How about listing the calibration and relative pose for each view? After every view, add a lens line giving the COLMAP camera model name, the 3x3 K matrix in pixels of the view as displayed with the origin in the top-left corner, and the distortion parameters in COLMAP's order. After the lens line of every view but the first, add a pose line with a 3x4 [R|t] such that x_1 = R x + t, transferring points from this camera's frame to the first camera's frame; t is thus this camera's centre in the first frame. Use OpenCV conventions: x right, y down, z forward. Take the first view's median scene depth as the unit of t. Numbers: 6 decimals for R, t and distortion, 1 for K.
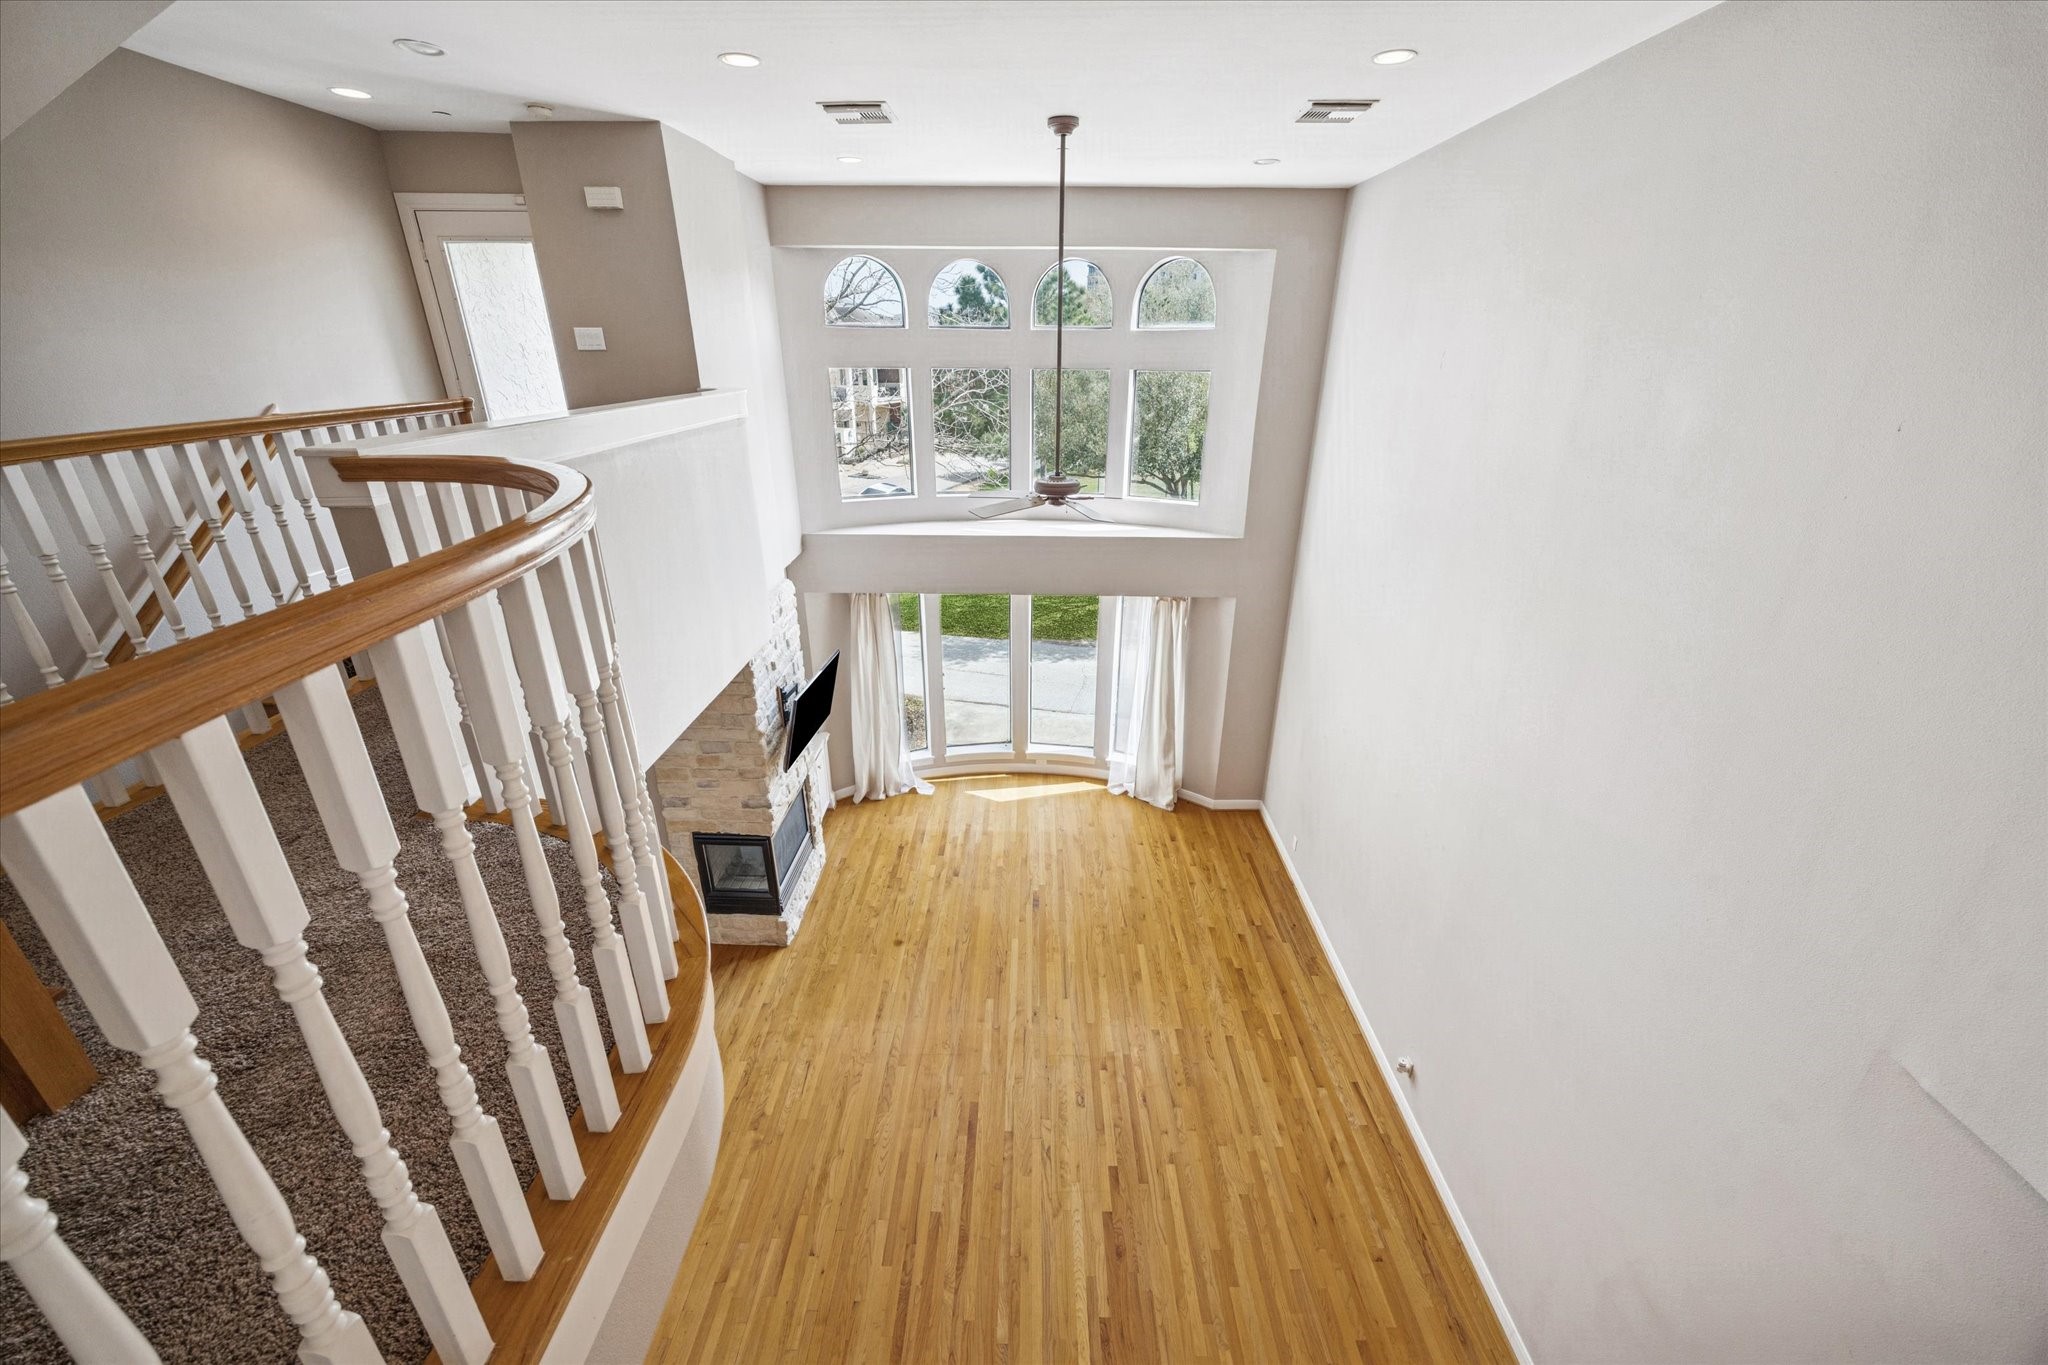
lens RADIAL K [[792.6, 0, 1026.5], [0, 792.6, 689.9], [0, 0, 1]] dist [0.001115, 0.000228]
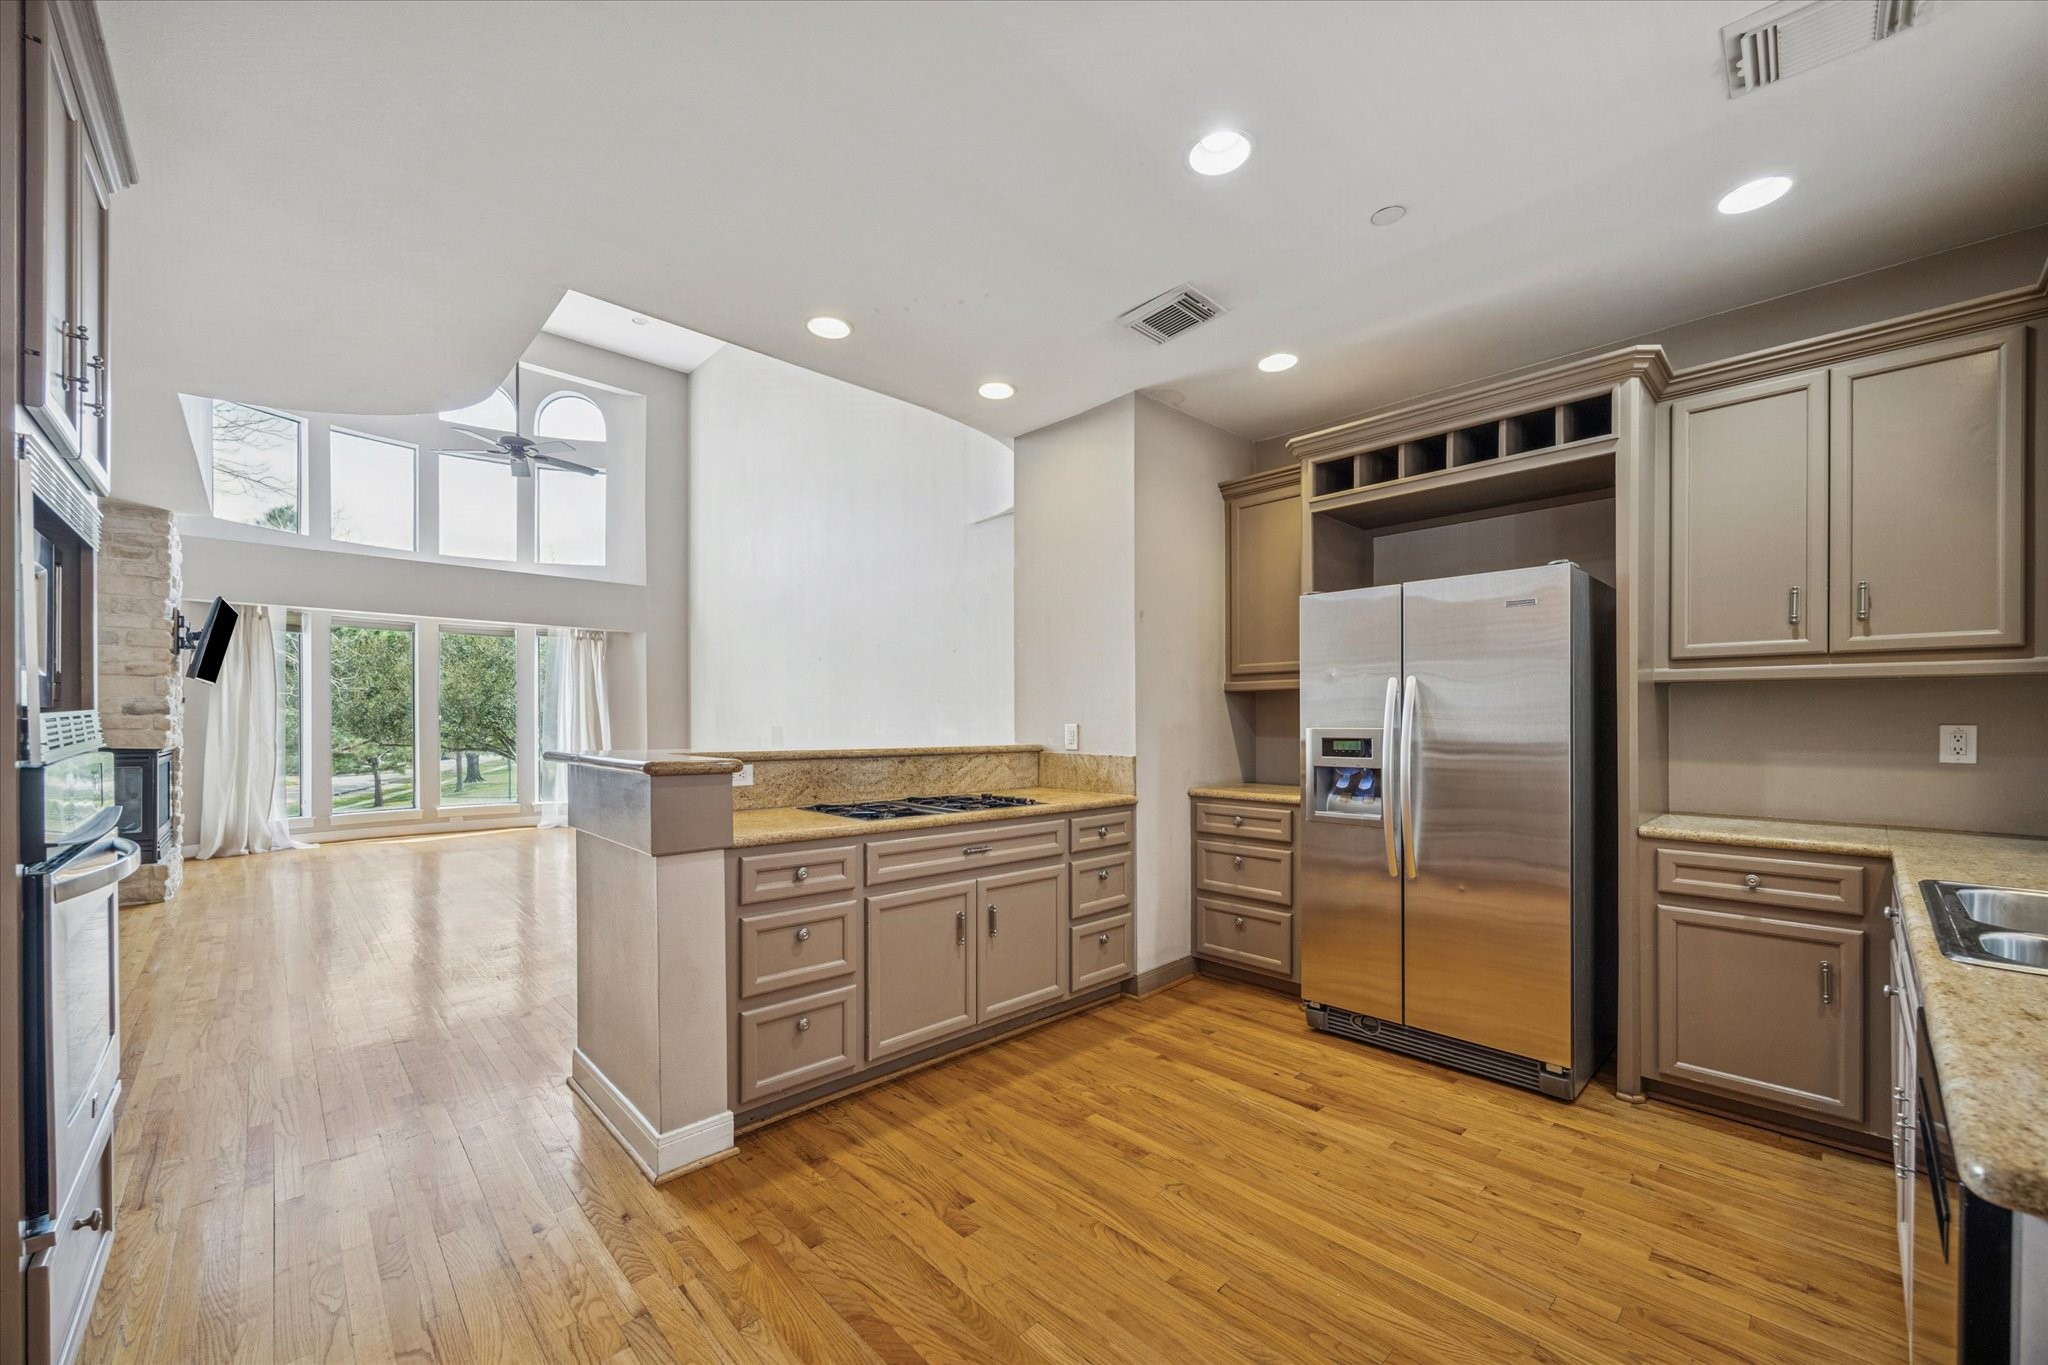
lens RADIAL K [[799.5, 0, 1027.8], [0, 799.5, 725.4], [0, 0, 1]] dist [-0.001427, -0.000024]
pose [[0.714230, -0.006009, 0.699885, -0.289495], [0.280916, 0.918348, -0.278790, 0.790009], [-0.641062, 0.395729, 0.657600, -0.282008]]
